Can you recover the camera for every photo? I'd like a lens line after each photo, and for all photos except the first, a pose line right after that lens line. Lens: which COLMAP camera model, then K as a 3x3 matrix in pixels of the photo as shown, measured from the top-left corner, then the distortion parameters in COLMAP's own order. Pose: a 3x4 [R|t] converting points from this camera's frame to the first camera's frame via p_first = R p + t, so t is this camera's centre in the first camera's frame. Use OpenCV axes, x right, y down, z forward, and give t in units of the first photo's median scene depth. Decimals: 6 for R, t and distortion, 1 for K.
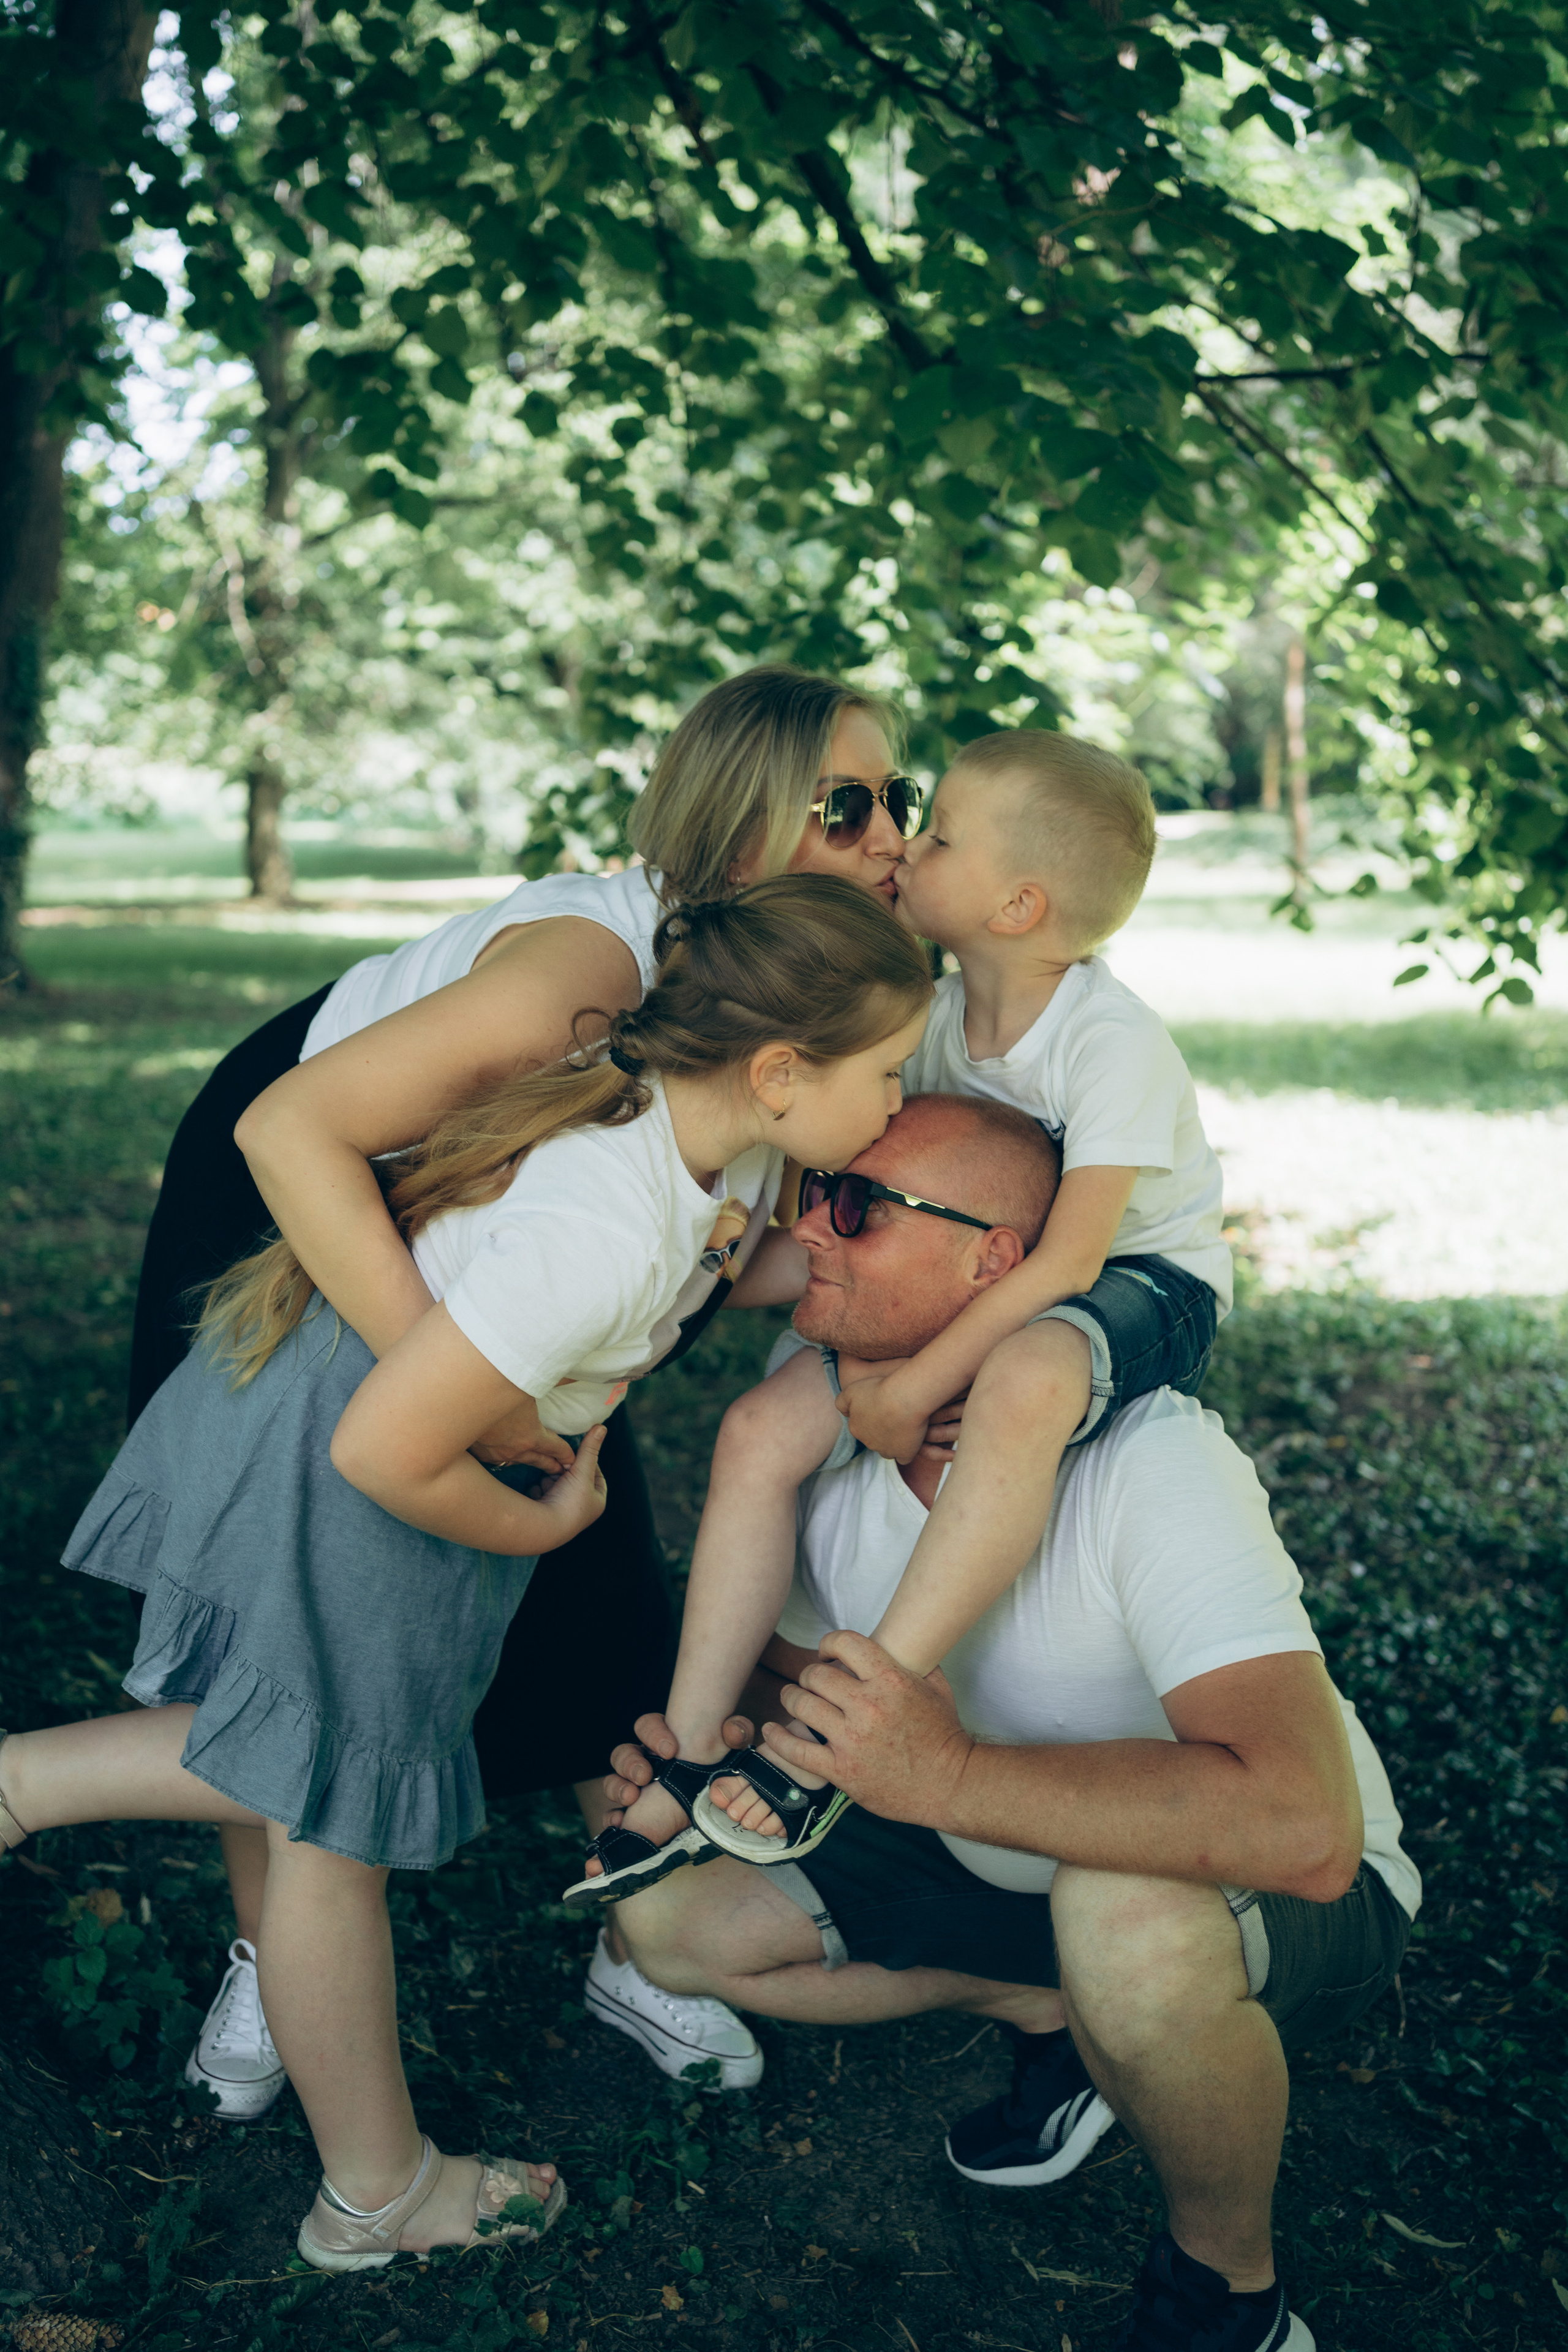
lens RADIAL K [[2384.5, 0, 784.0], [0, 2384.5, 1176.0], [0, 0, 1]] dist [0.050762, 0.388763]
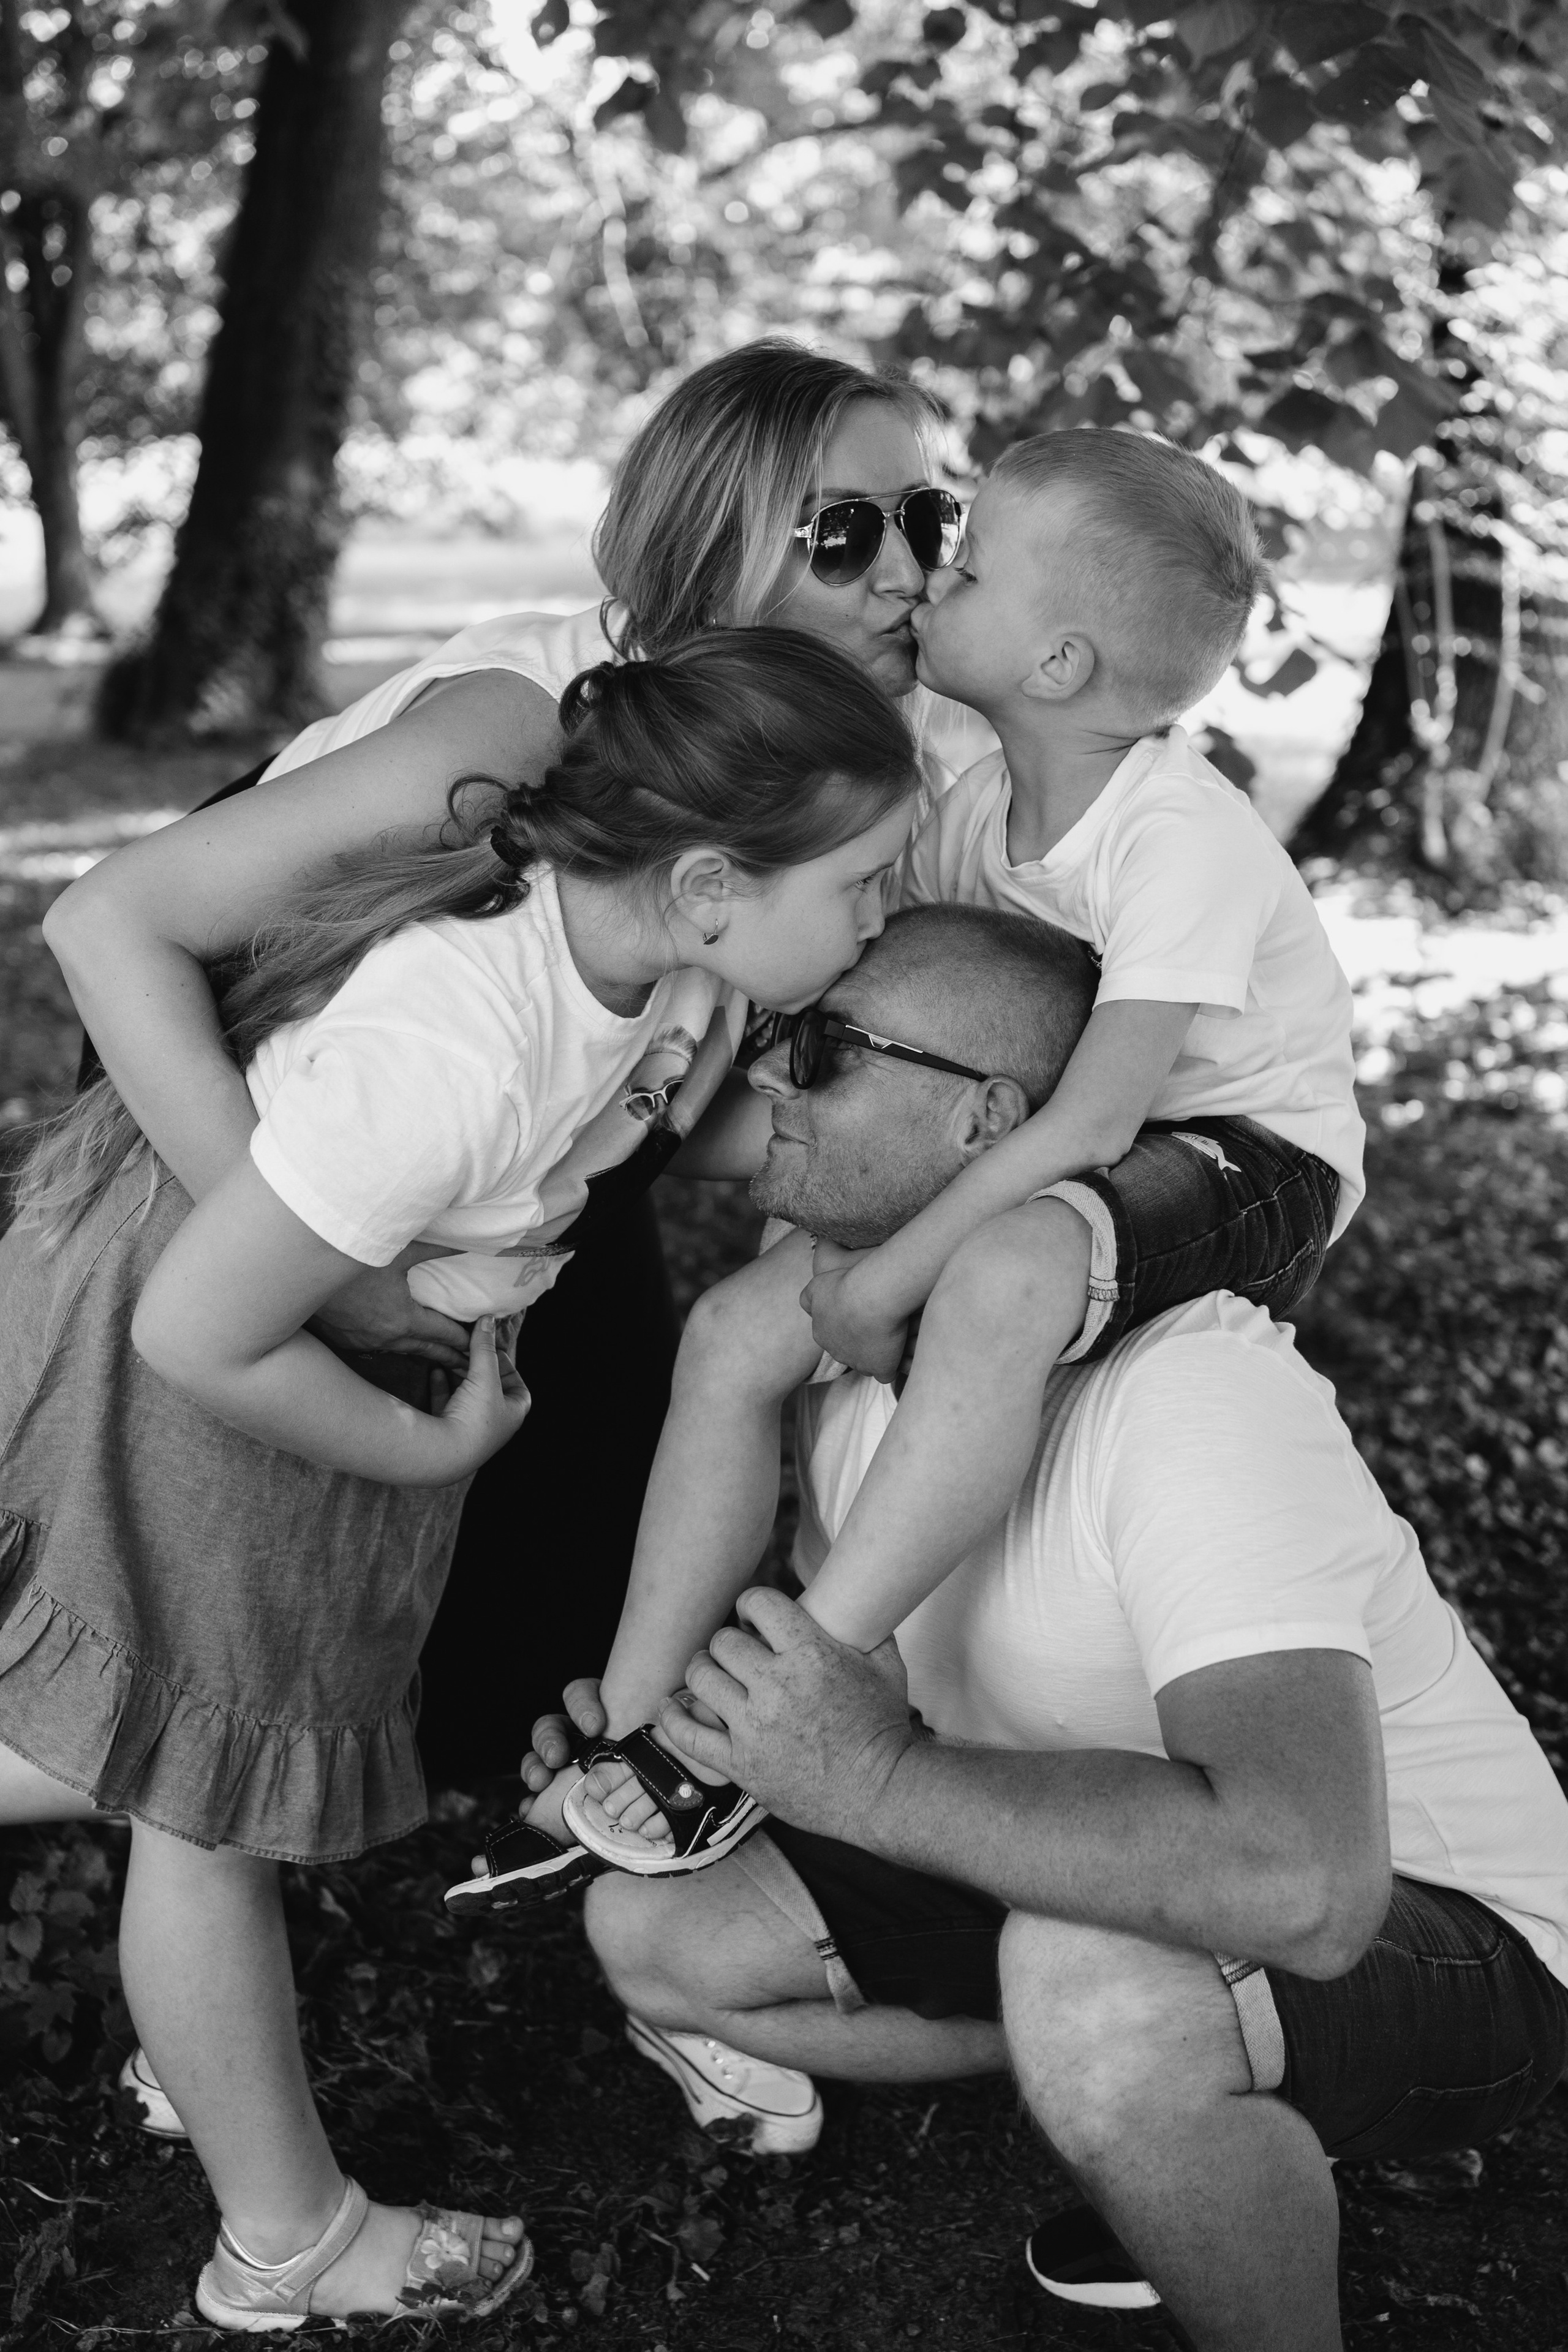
lens RADIAL K [[3019.1, 0, 786.8], [0, 3019.1, 1045.3], [0, 0, 1]] dist [0.151084, -0.013264]
pose [[0.987384, 0.023293, -0.156623, 0.165525], [-0.019851, 0.999527, 0.023499, -0.010021], [0.157097, -0.020093, 0.987379, 0.020422]]
